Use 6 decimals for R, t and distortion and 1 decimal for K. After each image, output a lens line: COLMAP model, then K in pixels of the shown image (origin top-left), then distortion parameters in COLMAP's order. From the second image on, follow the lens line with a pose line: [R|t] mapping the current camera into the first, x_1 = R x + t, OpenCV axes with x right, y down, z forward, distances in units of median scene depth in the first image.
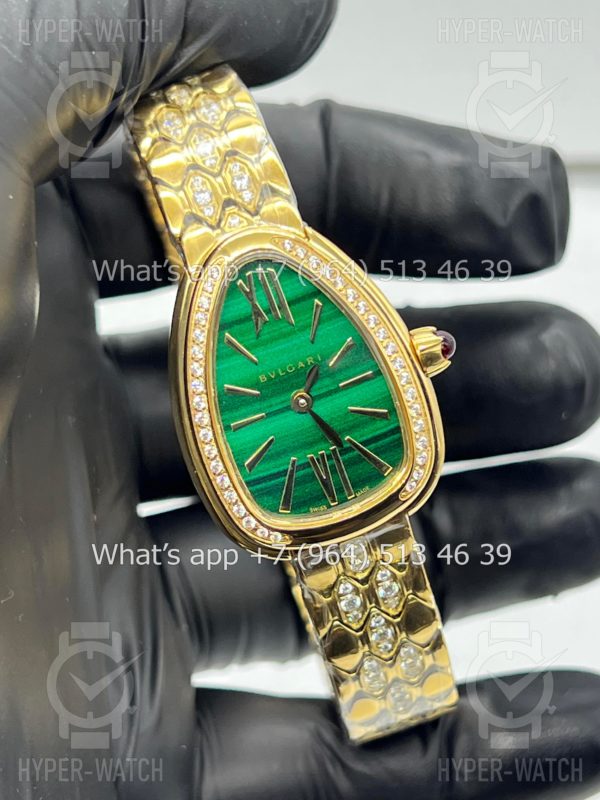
lens RADIAL K [[1899.2, 0, 300.0], [0, 1899.2, 400.0], [0, 0, 1]] dist [0.332122, -0.330711]
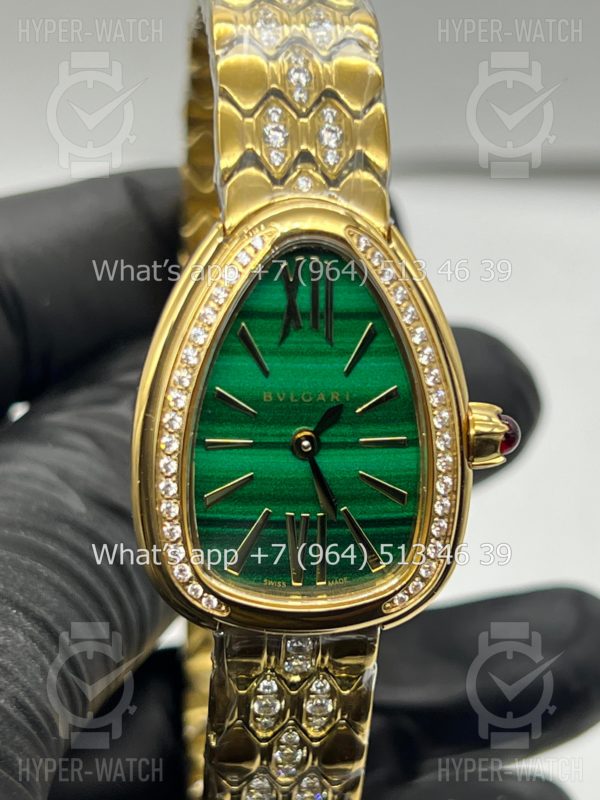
lens RADIAL K [[1899.2, 0, 300.0], [0, 1899.2, 400.0], [0, 0, 1]] dist [0.332122, -0.330711]
pose [[0.934804, 0.348073, 0.070623, -0.059336], [-0.351278, 0.935448, 0.039245, -0.043474], [-0.052404, -0.061495, 0.996731, 0.253594]]
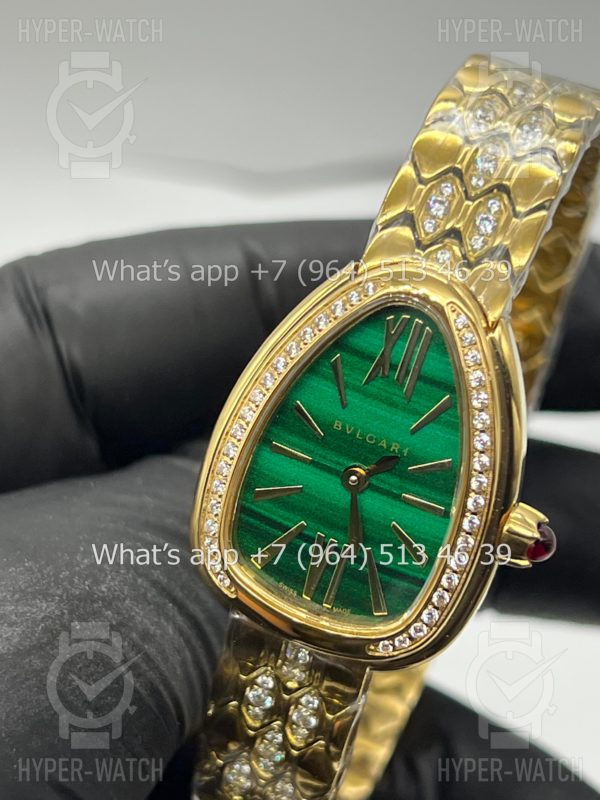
lens RADIAL K [[1899.2, 0, 300.0], [0, 1899.2, 400.0], [0, 0, 1]] dist [0.332122, -0.330711]
pose [[0.725598, 0.659056, -0.197869, 0.121913], [-0.642651, 0.751824, 0.147512, -0.128332], [0.245981, 0.020126, 0.969066, 0.203152]]
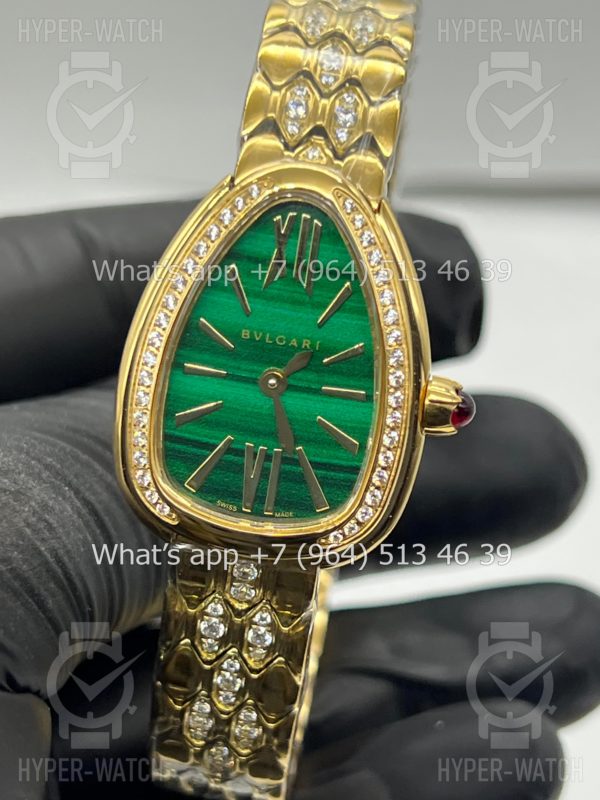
lens RADIAL K [[1899.2, 0, 300.0], [0, 1899.2, 400.0], [0, 0, 1]] dist [0.332122, -0.330711]
pose [[0.862703, 0.494470, -0.106029, 0.101263], [-0.496571, 0.867964, 0.007442, -0.004350], [0.095709, 0.046231, 0.994335, 0.182994]]
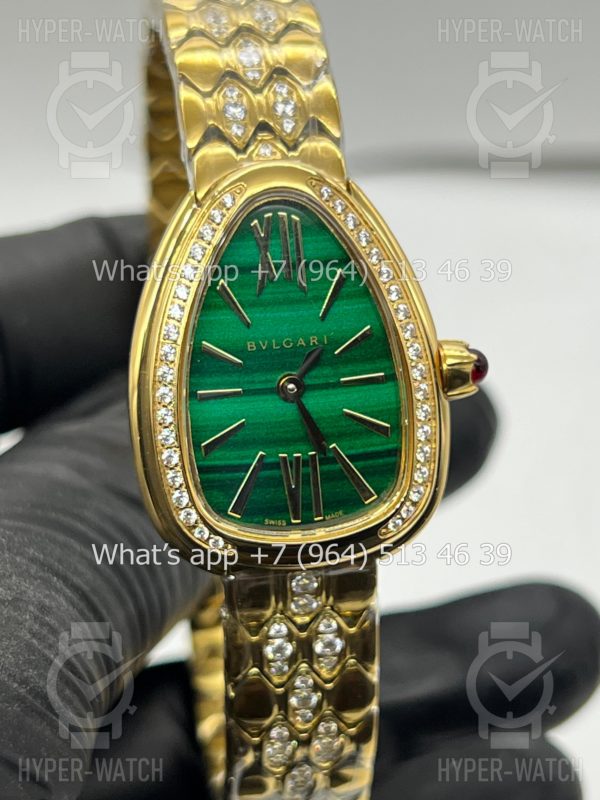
lens RADIAL K [[1899.2, 0, 300.0], [0, 1899.2, 400.0], [0, 0, 1]] dist [0.332122, -0.330711]
pose [[0.964228, 0.258415, 0.059038, -0.040810], [-0.254738, 0.964943, -0.063186, 0.055330], [-0.073297, 0.045887, 0.996254, 0.200585]]
